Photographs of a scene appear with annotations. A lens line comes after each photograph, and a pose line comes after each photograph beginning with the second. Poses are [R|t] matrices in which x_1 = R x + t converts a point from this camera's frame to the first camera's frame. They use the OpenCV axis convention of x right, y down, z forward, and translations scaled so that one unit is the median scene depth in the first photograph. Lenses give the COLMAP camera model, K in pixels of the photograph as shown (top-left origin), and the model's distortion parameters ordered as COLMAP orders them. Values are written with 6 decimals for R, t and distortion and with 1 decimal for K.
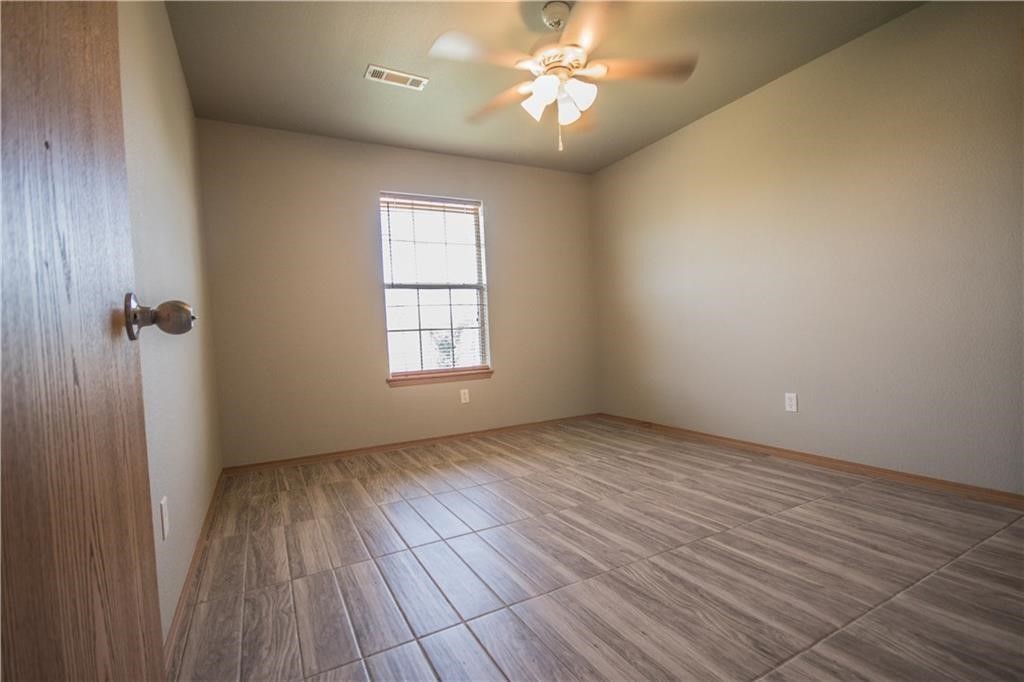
lens RADIAL K [[469.3, 0, 512.0], [0, 469.3, 341.0], [0, 0, 1]] dist [0.000288, 0.000027]
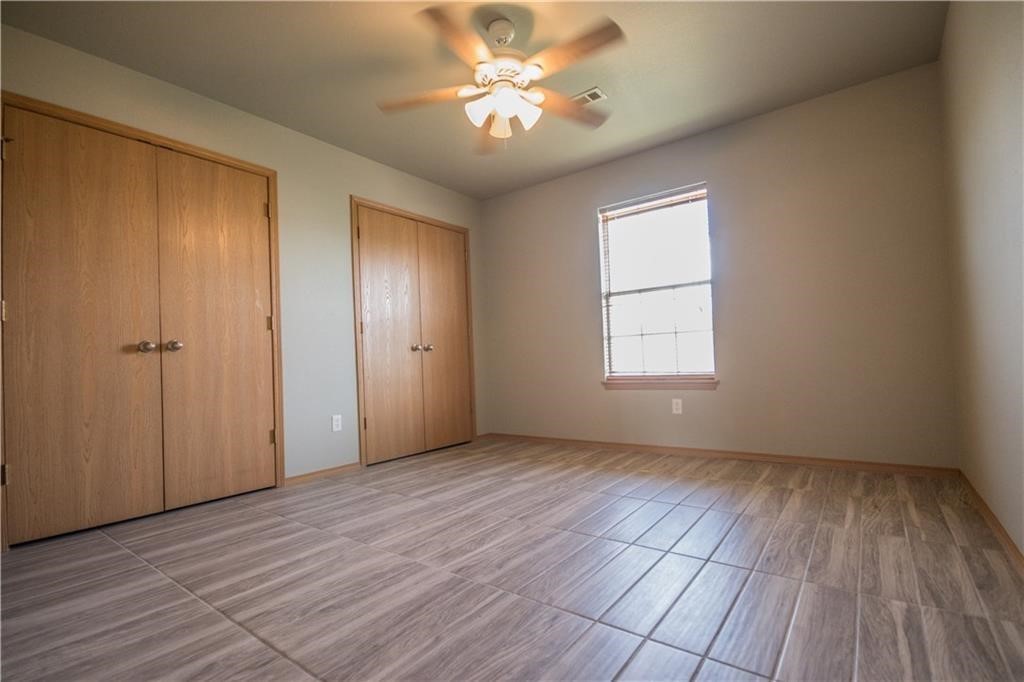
lens RADIAL K [[470.6, 0, 511.8], [0, 470.6, 354.1], [0, 0, 1]] dist [0.000474, 0.000112]
pose [[0.413684, 0.017399, -0.910254, 0.626478], [0.015724, 0.999532, 0.026252, -0.014022], [0.910285, -0.025173, 0.413217, 0.350878]]
